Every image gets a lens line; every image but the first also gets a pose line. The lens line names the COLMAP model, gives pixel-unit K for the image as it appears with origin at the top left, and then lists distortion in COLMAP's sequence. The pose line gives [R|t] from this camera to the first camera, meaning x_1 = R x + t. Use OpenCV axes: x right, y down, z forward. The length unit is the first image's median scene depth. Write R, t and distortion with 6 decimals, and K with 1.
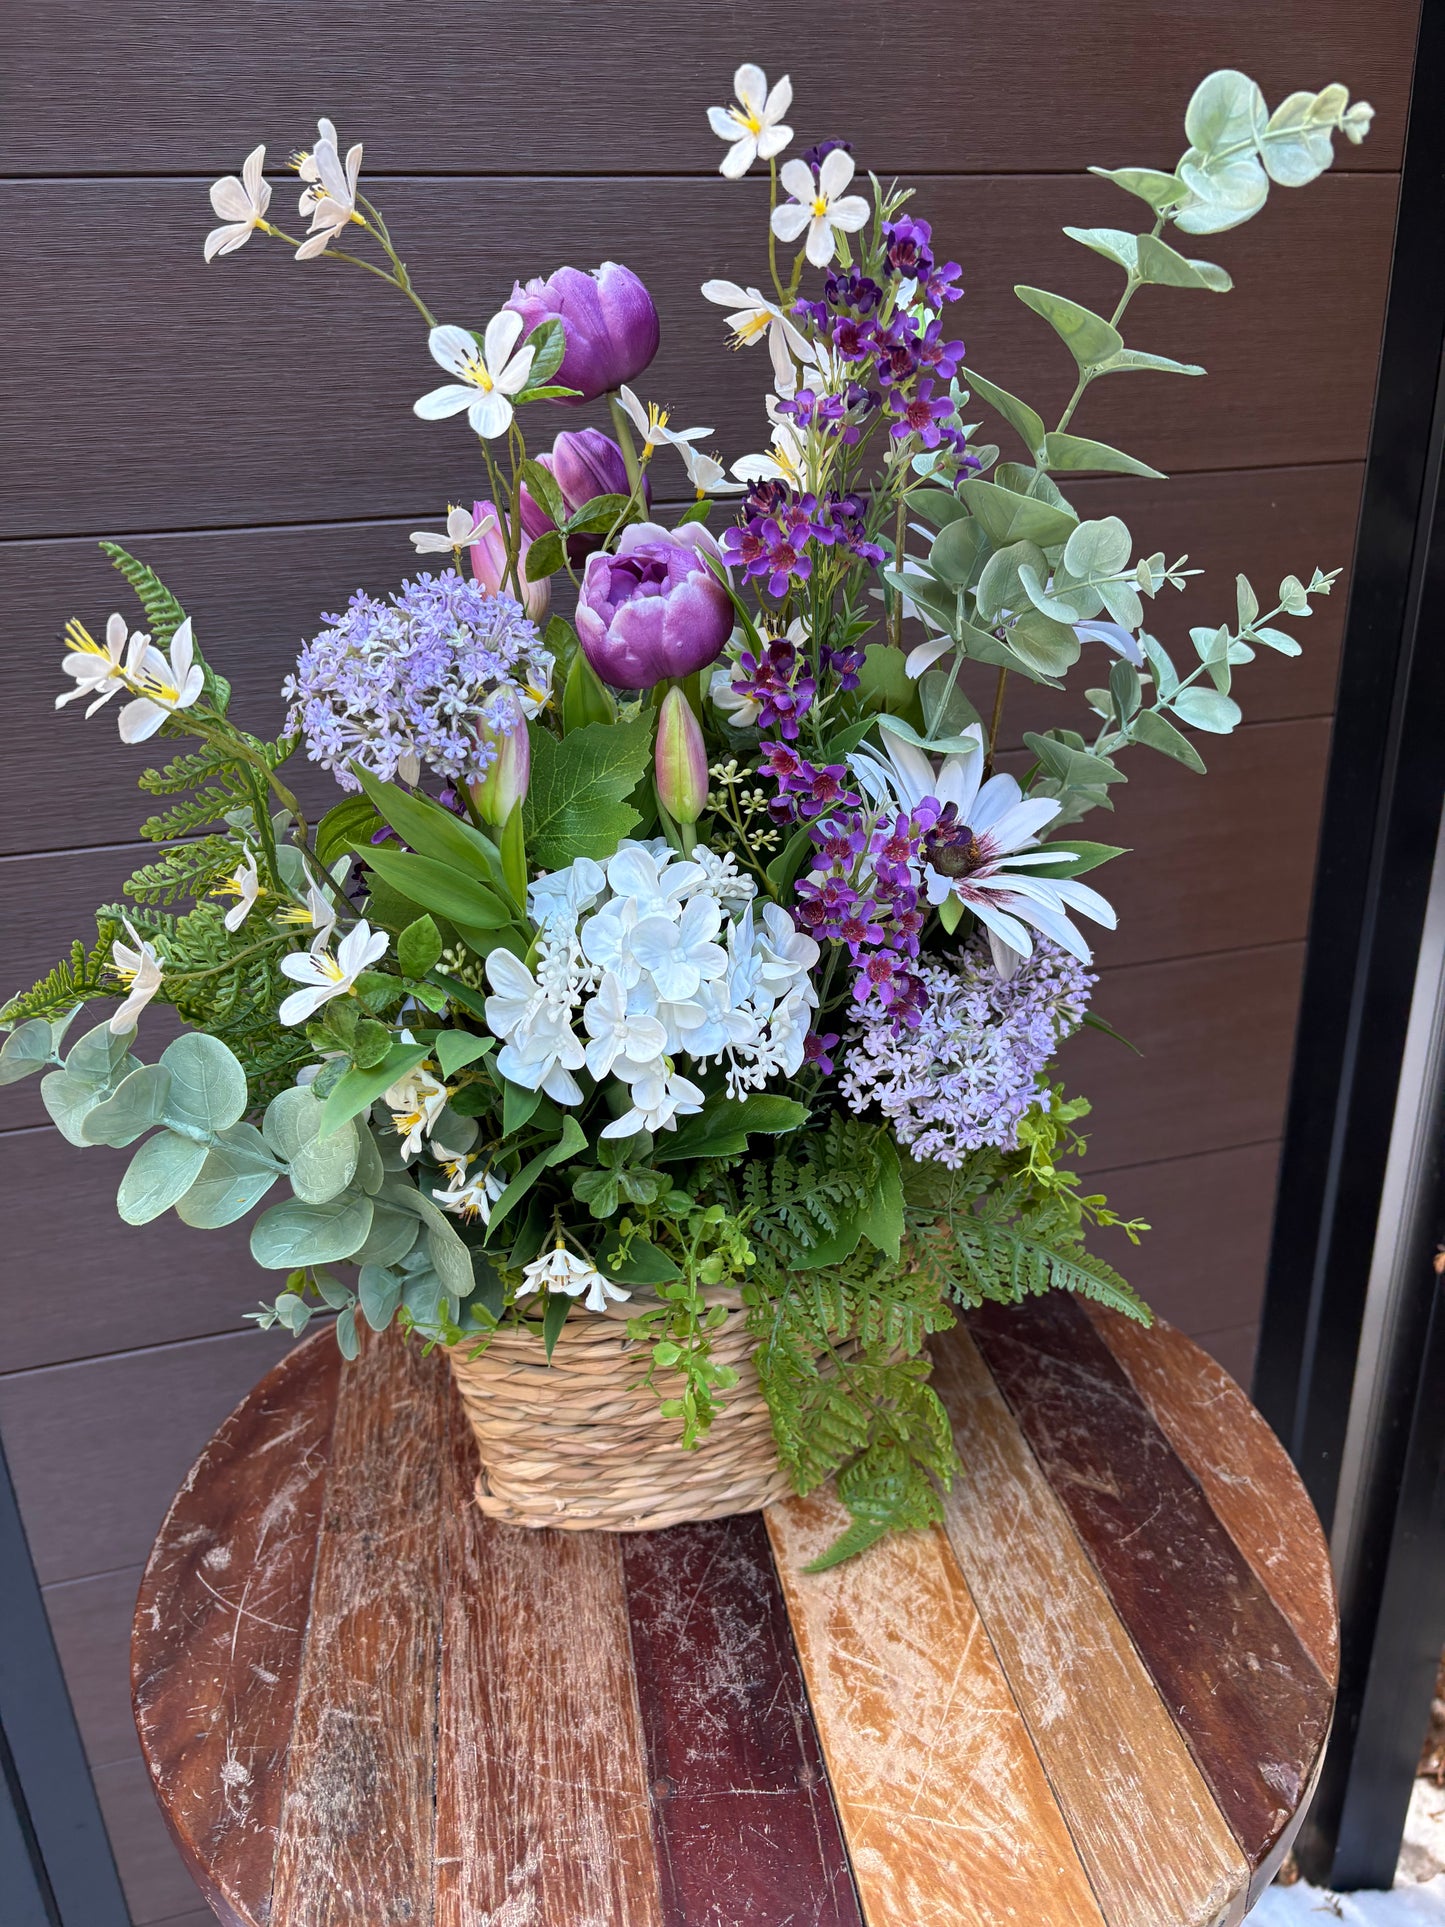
lens RADIAL K [[1439.4, 0, 731.3], [0, 1439.4, 949.2], [0, 0, 1]] dist [0.004859, 0.001825]
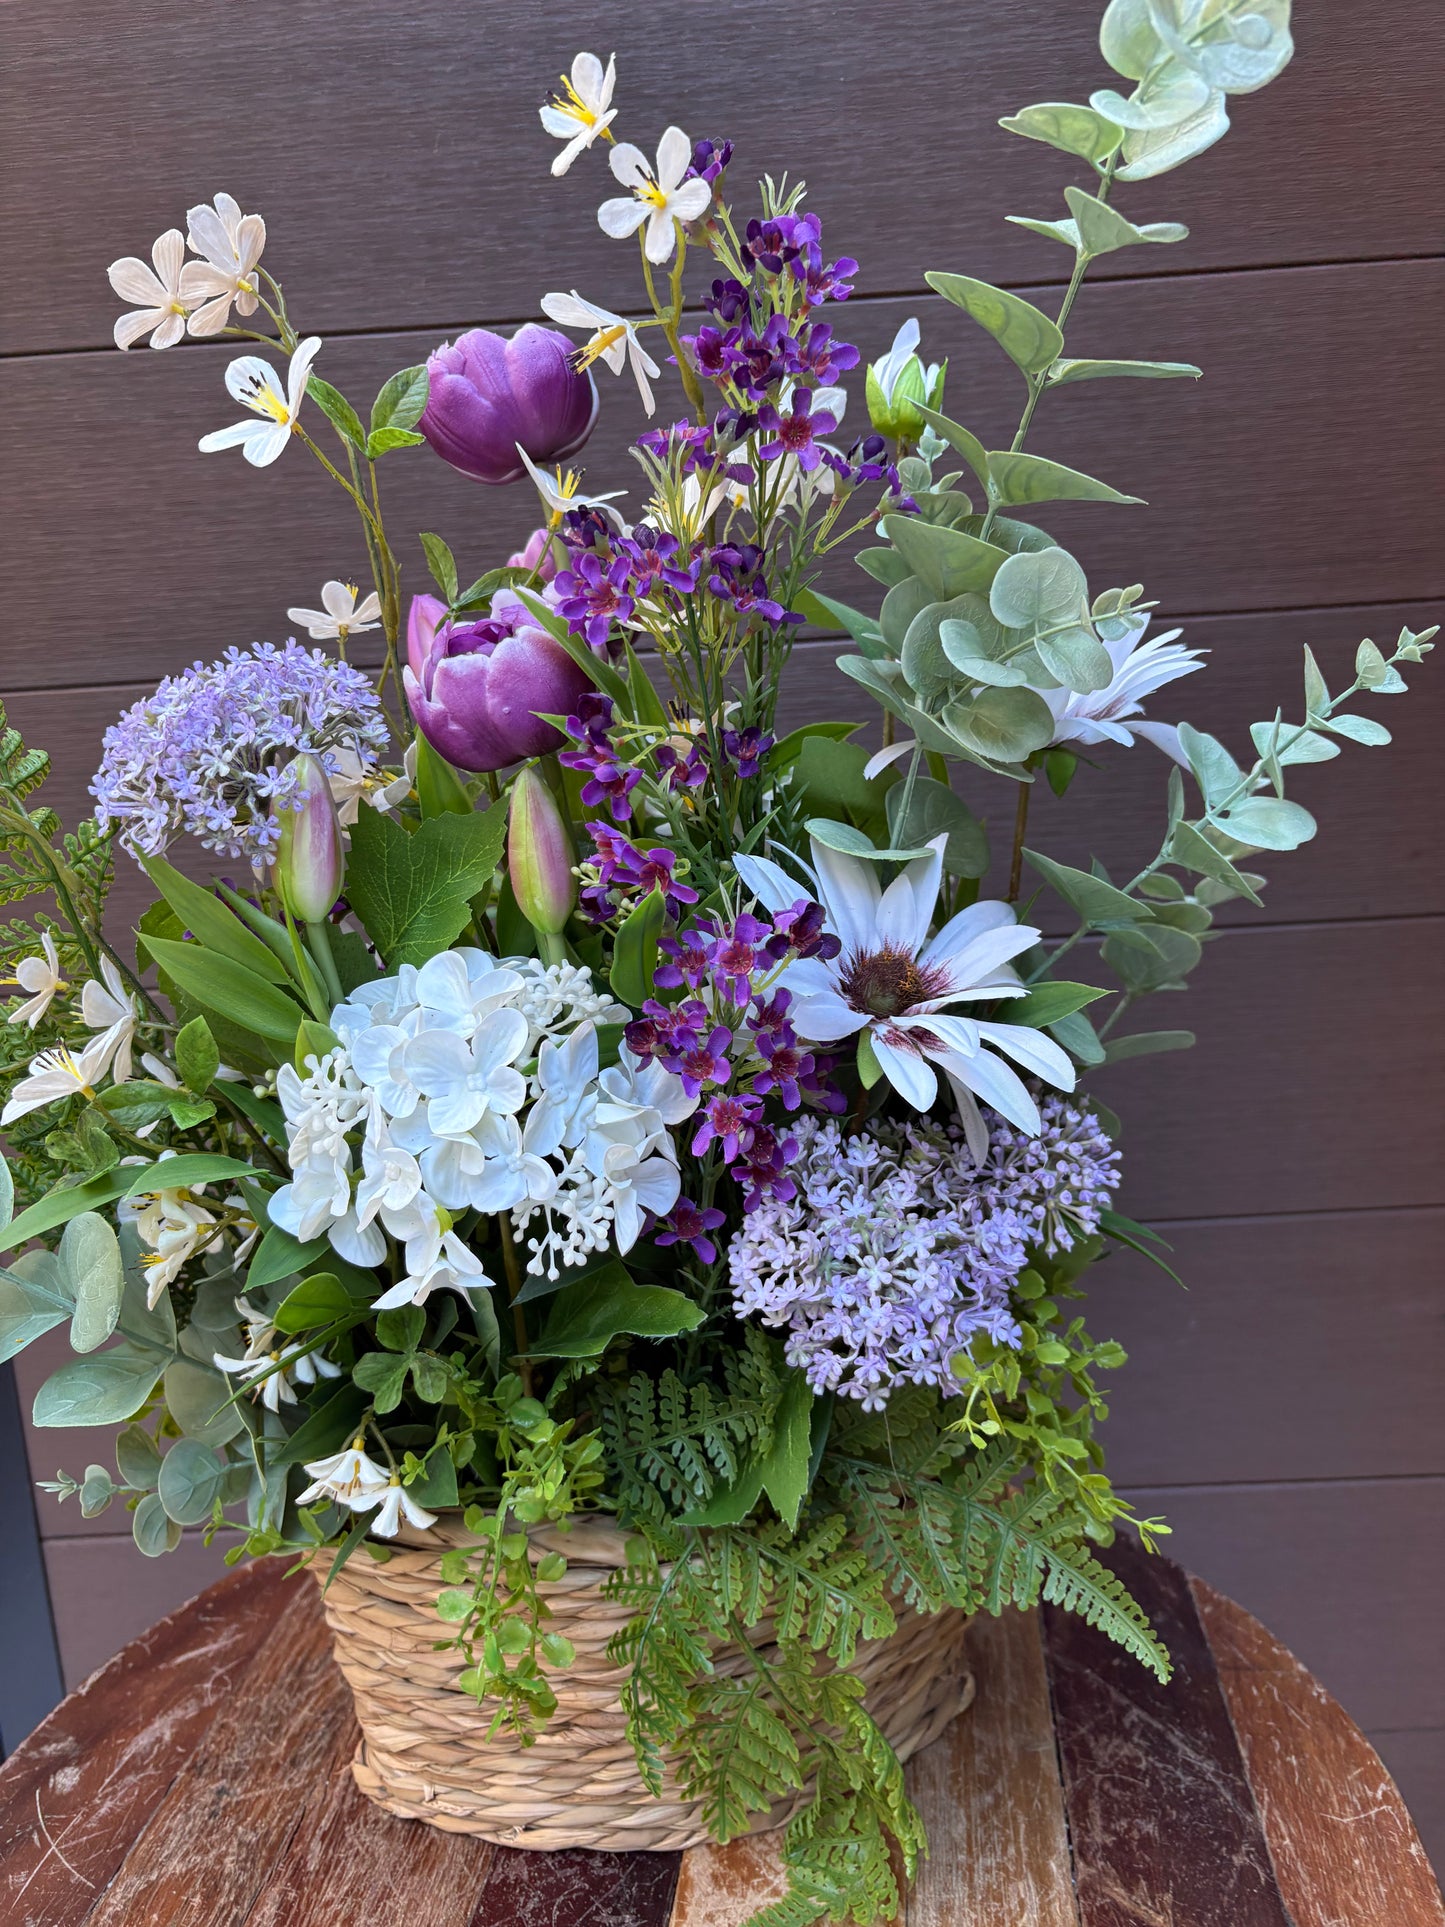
lens RADIAL K [[1447.6, 0, 716.5], [0, 1447.6, 949.8], [0, 0, 1]] dist [0.027932, -0.053104]
pose [[0.957969, 0.030536, -0.285244, 0.259947], [-0.077721, 0.984758, -0.155599, 0.037493], [0.276145, 0.171229, 0.945740, 0.206546]]
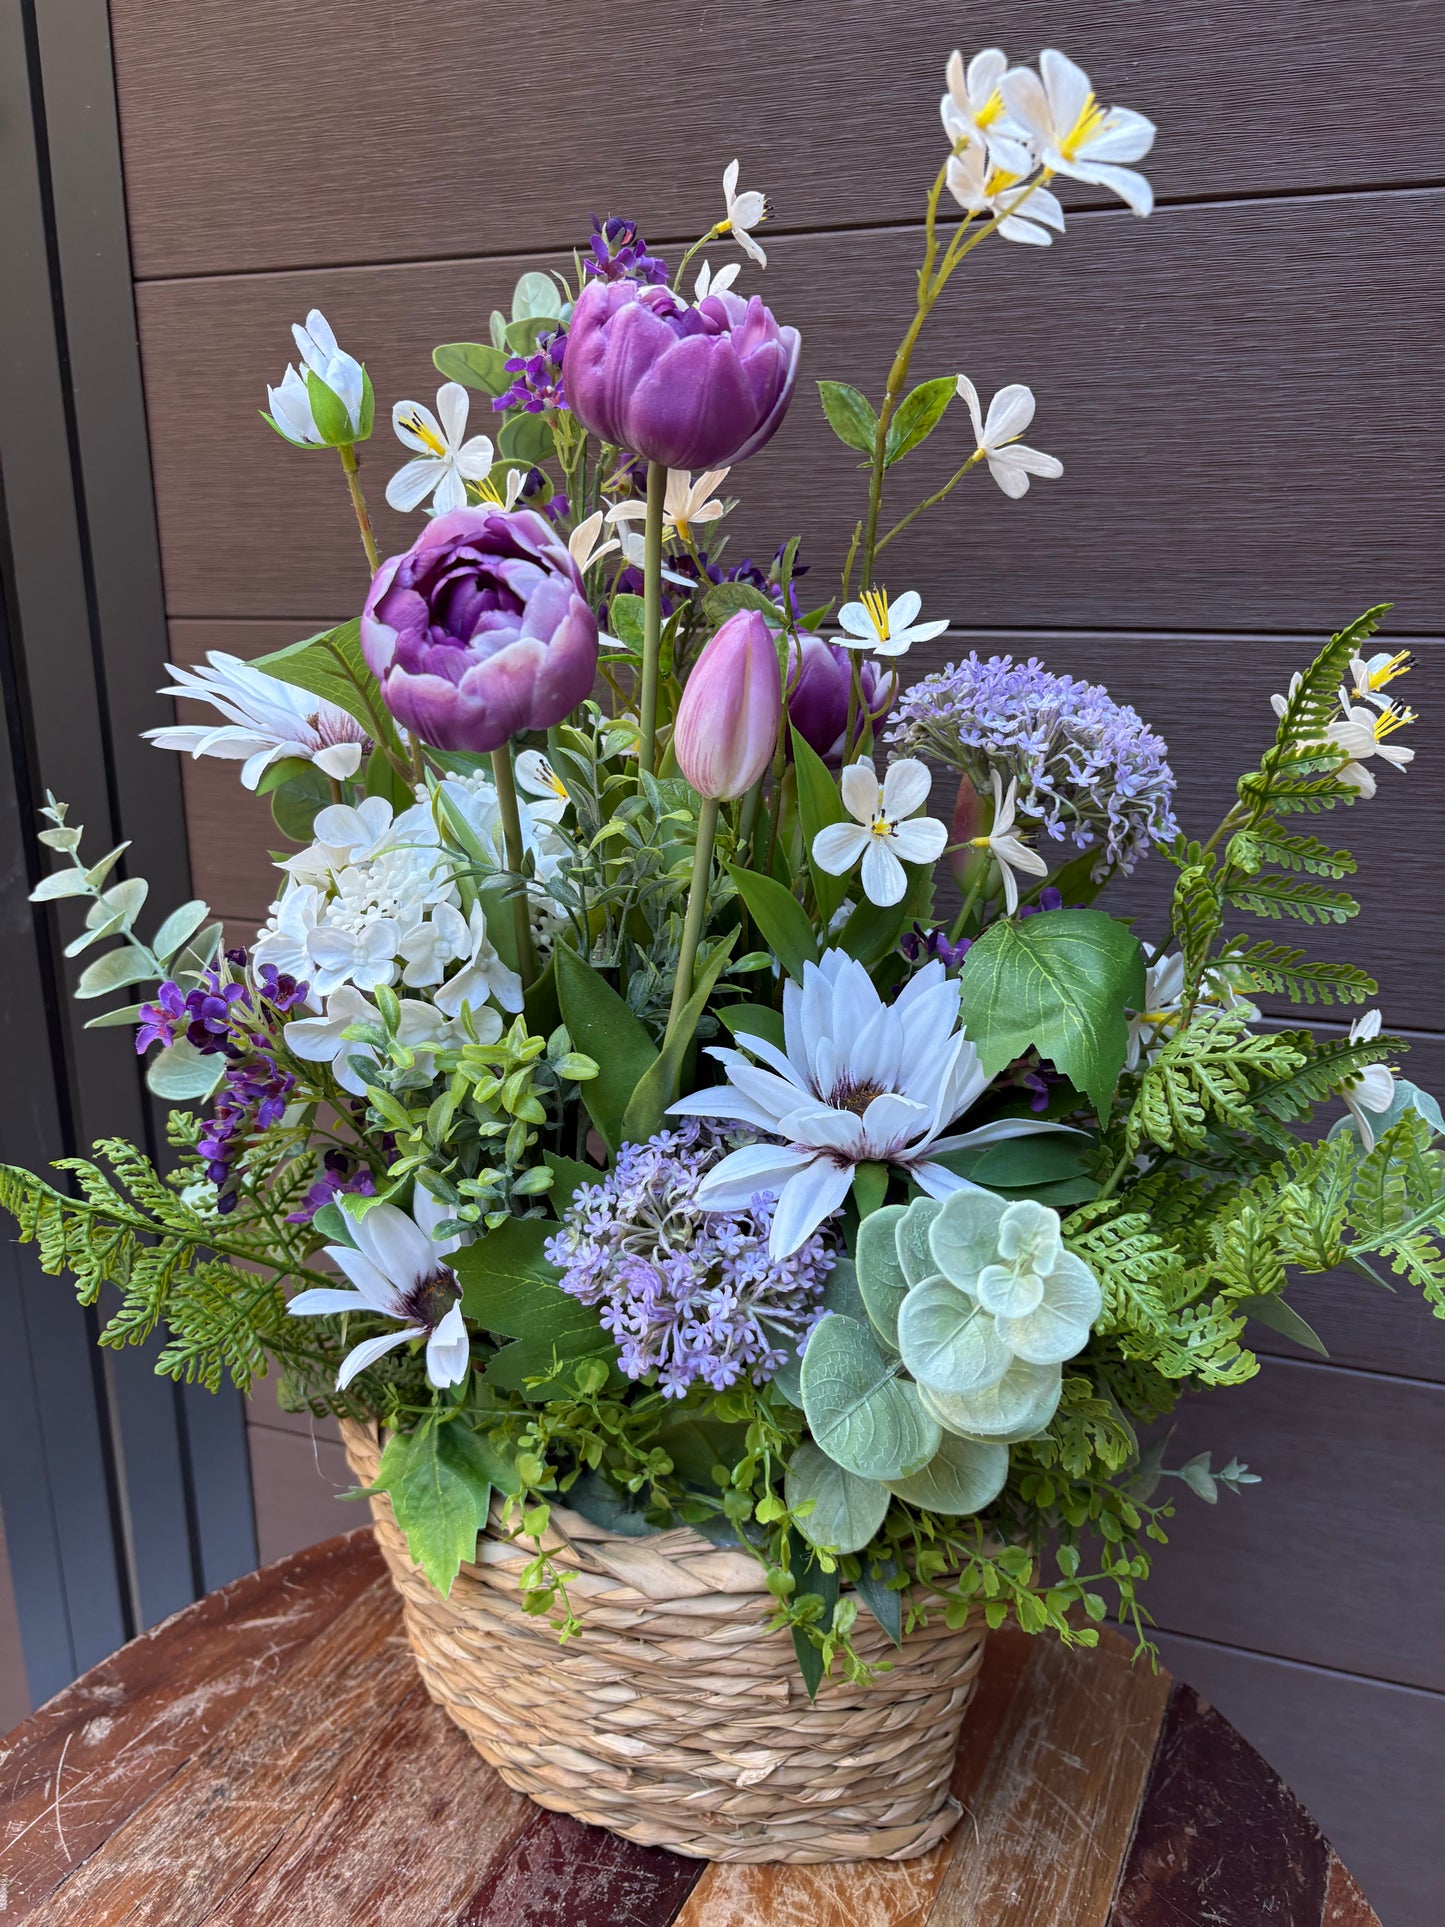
lens RADIAL K [[1439.3, 0, 730.4], [0, 1439.3, 956.1], [0, 0, 1]] dist [0.067379, -0.091521]
pose [[0.819006, 0.185742, -0.542890, 0.376274], [-0.233622, 0.972125, -0.019844, -0.120408], [0.524071, 0.143084, 0.839569, 0.393295]]
